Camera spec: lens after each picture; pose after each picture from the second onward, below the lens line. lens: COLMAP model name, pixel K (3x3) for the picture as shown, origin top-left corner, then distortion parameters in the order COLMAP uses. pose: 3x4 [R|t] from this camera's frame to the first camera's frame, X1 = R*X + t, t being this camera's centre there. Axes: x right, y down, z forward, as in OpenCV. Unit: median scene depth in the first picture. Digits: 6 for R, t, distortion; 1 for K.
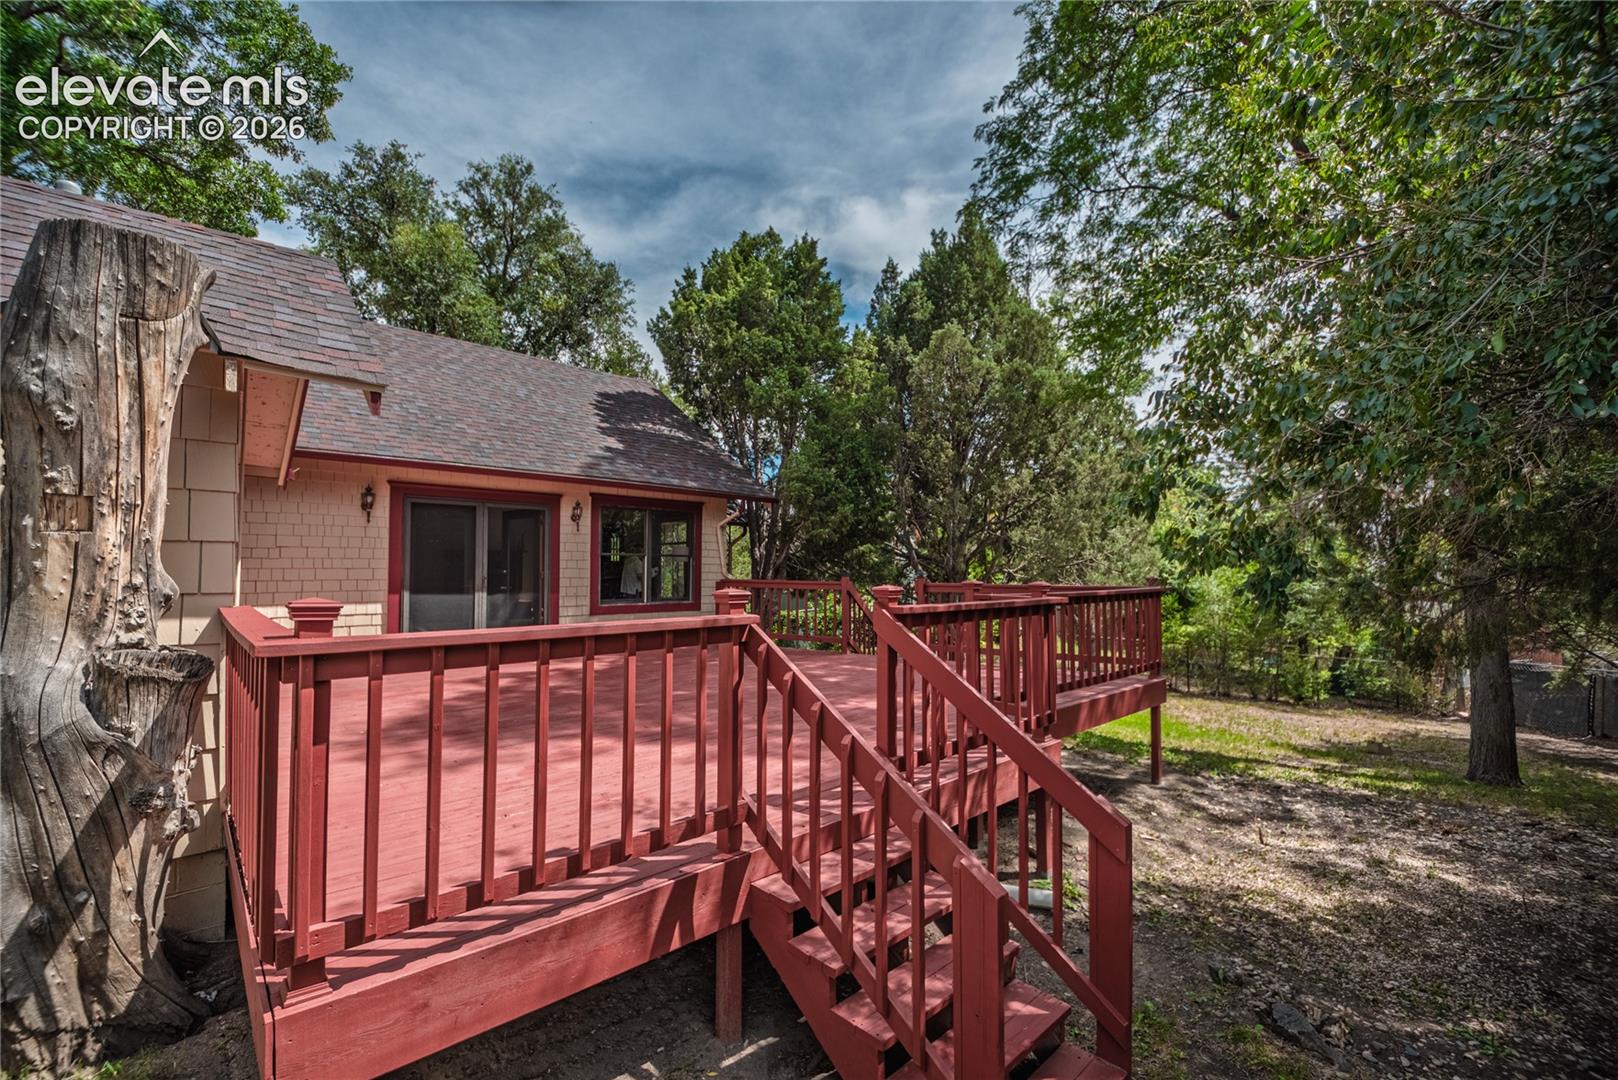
lens RADIAL K [[671.4, 0, 809.0], [0, 671.4, 540.0], [0, 0, 1]] dist [0.000466, -0.000131]
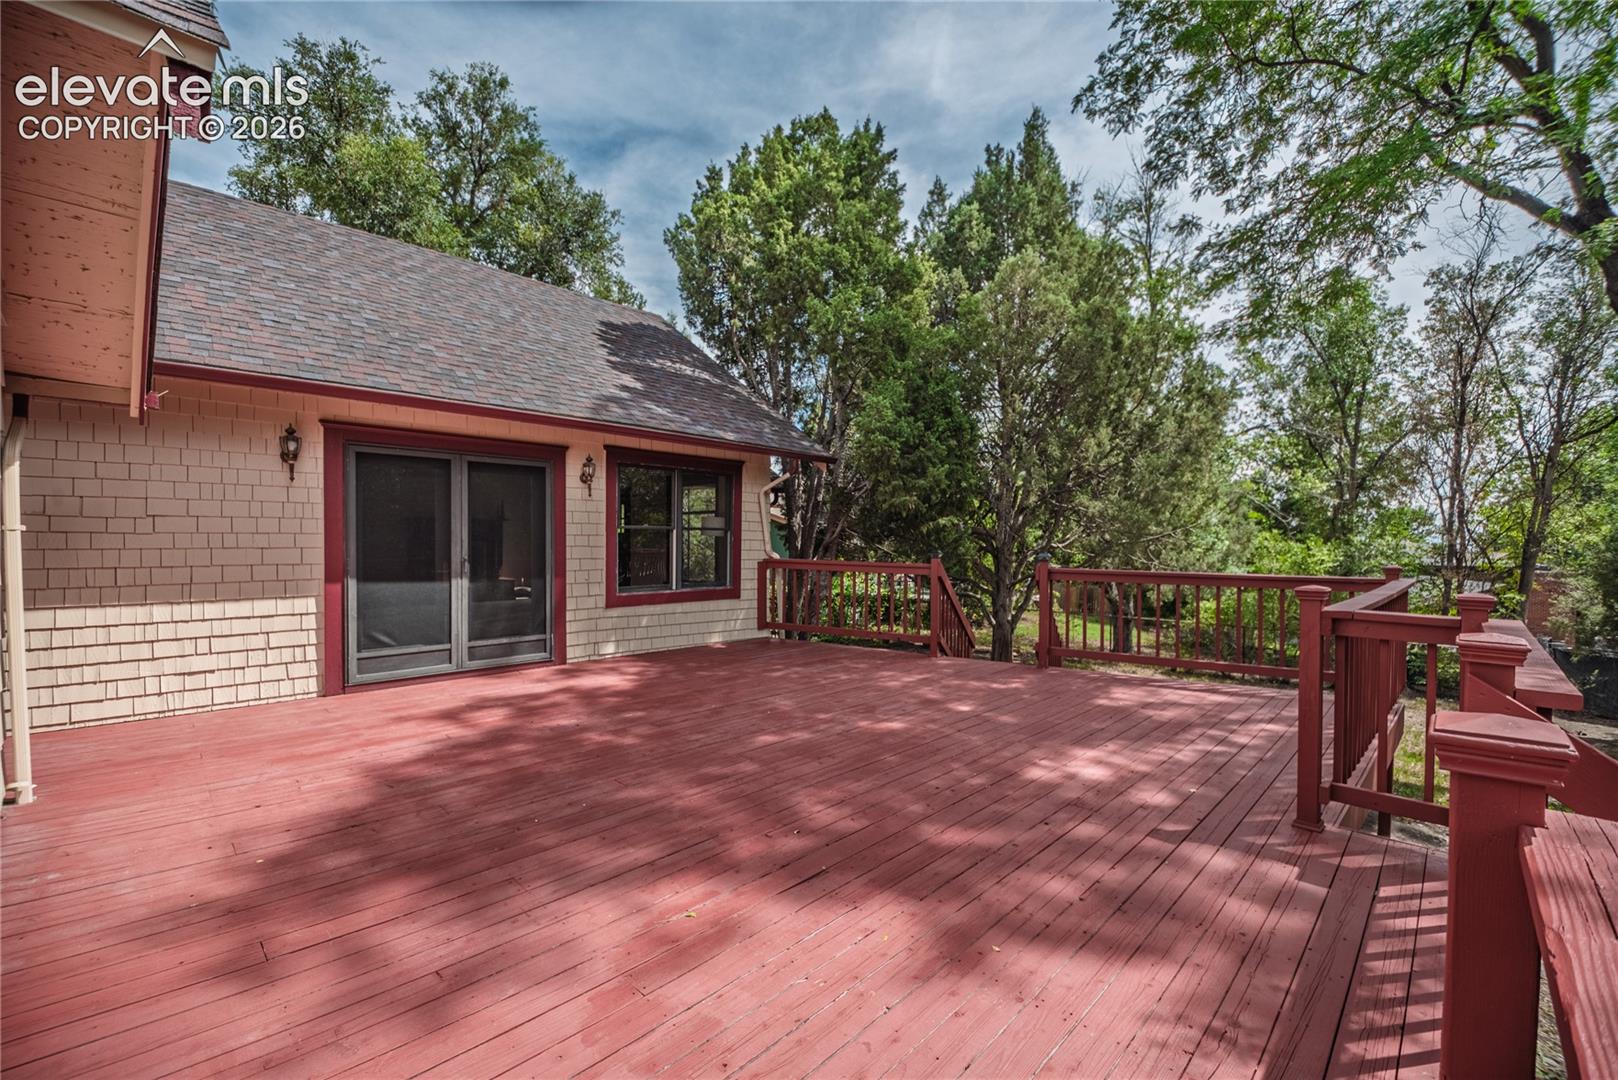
lens RADIAL K [[667.0, 0, 806.2], [0, 667.0, 545.8], [0, 0, 1]] dist [-0.000743, -0.009186]
pose [[0.999233, 0.007381, 0.038464, -0.100293], [-0.009561, 0.998339, 0.056806, -0.001845], [-0.037981, -0.057130, 0.997644, 0.190553]]
